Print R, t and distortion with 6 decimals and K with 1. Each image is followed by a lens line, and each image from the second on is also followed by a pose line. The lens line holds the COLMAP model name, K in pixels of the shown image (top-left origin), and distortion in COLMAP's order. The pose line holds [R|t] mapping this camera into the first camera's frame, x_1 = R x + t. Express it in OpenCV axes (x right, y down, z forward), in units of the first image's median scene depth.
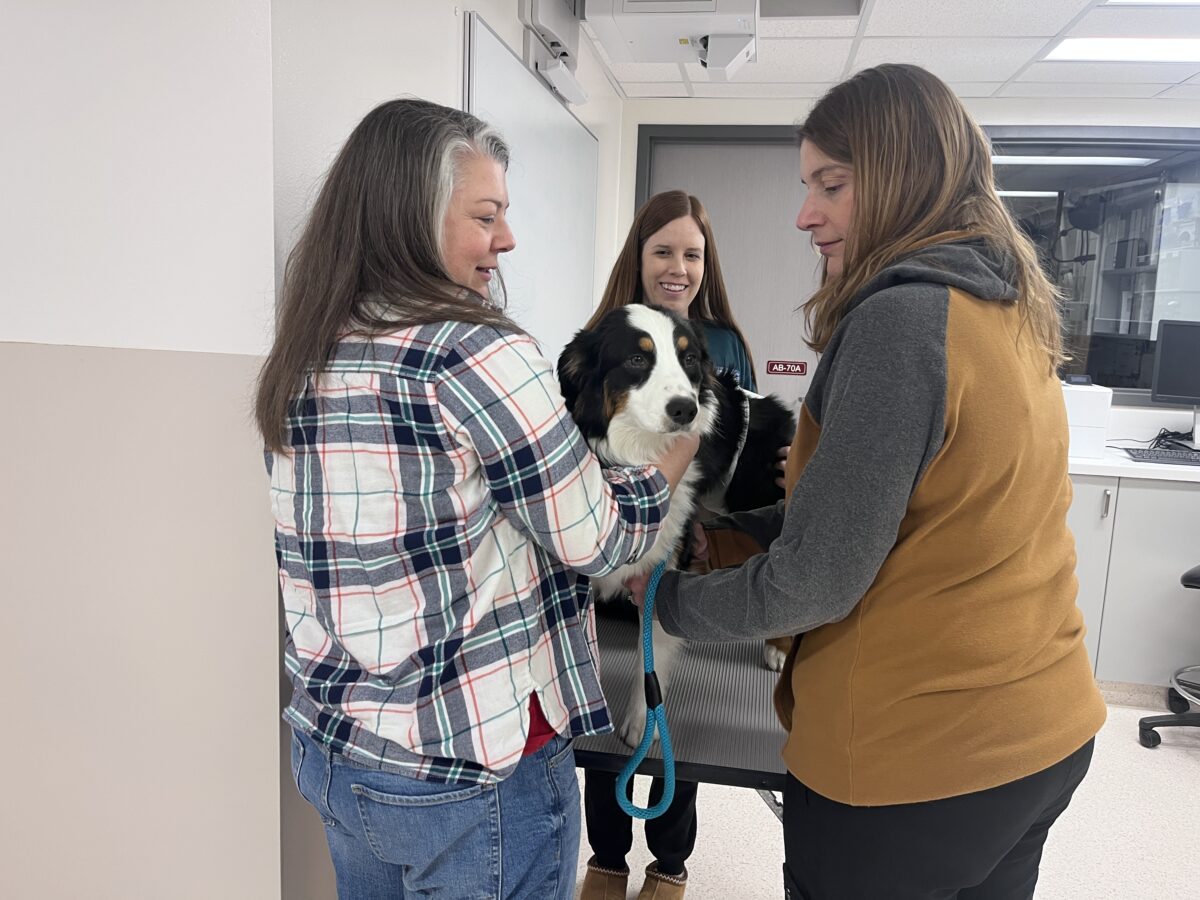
lens RADIAL K [[911.3, 0, 600.3], [0, 911.3, 444.4], [0, 0, 1]] dist [0.064980, -0.094784]
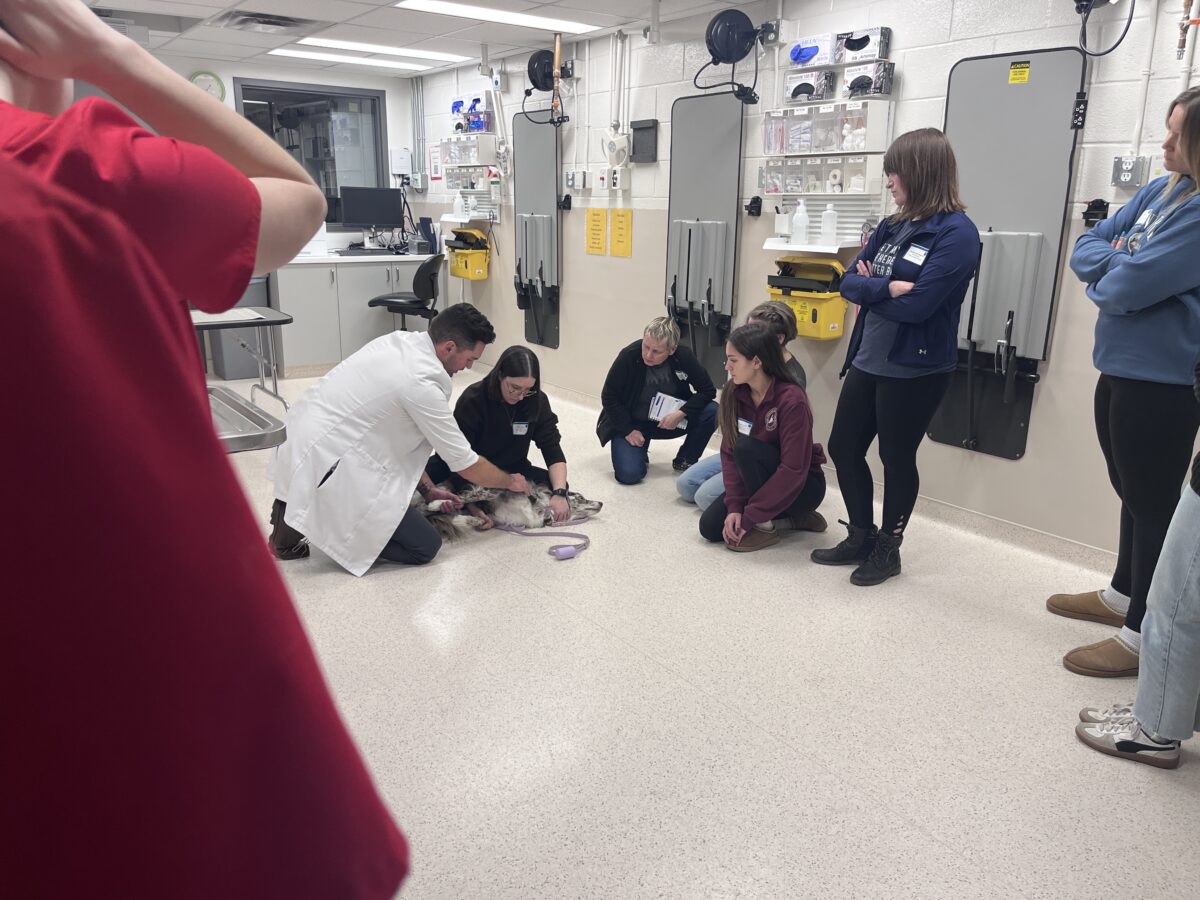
lens RADIAL K [[911.3, 0, 592.7], [0, 911.3, 450.0], [0, 0, 1]] dist [0.064980, -0.094784]
pose [[0.698992, -0.208560, 0.684042, -0.377438], [0.113548, 0.976762, 0.181778, 0.094872], [-0.706058, -0.049390, 0.706430, -0.630053]]
